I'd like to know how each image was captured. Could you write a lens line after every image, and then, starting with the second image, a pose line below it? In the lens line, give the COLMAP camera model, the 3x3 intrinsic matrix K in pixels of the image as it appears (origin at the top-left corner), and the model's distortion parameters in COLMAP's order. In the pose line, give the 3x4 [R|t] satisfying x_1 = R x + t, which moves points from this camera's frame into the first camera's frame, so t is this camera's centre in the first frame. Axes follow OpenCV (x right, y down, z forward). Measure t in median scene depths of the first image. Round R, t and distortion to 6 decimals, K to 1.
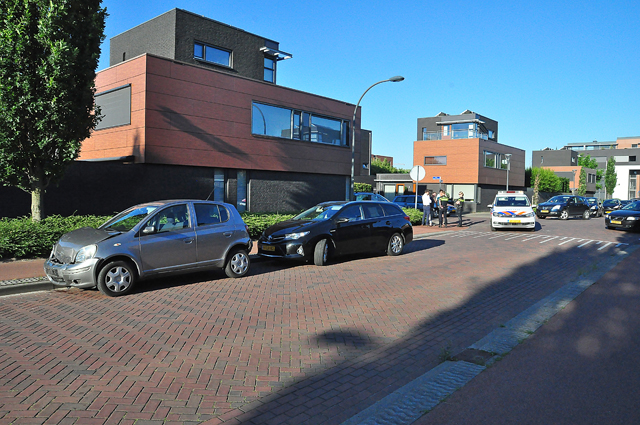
lens RADIAL K [[466.2, 0, 323.9], [0, 466.2, 212.4], [0, 0, 1]] dist [-0.142007, 0.121569]
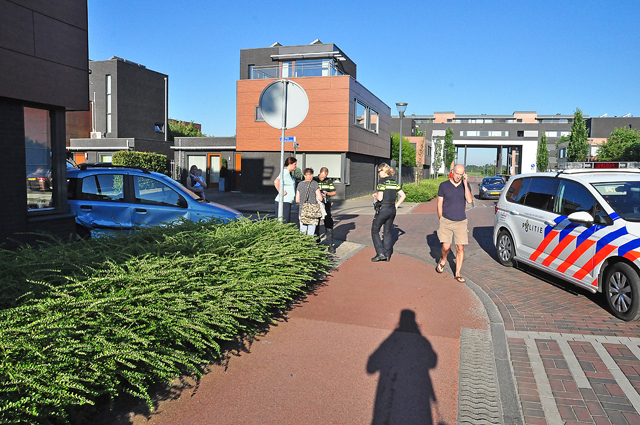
lens RADIAL K [[466.2, 0, 323.9], [0, 466.2, 212.4], [0, 0, 1]] dist [-0.142007, 0.121569]
pose [[0.919135, -0.036769, 0.392224, 0.055142], [0.015413, 0.998229, 0.057461, -0.016280], [-0.393642, -0.046769, 0.918073, 0.374018]]
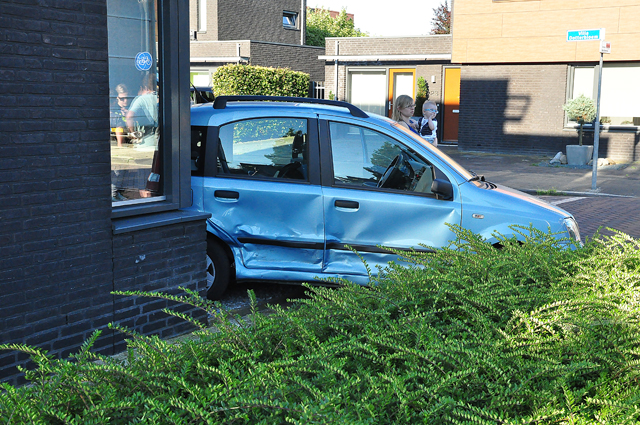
lens RADIAL K [[856.8, 0, 320.0], [0, 856.8, 212.5], [0, 0, 1]] dist [0.015975, 0.028408]
pose [[0.992738, -0.018870, 0.118806, 0.039044], [0.007700, 0.995562, 0.093788, -0.019684], [-0.120048, -0.092192, 0.988478, 0.423147]]
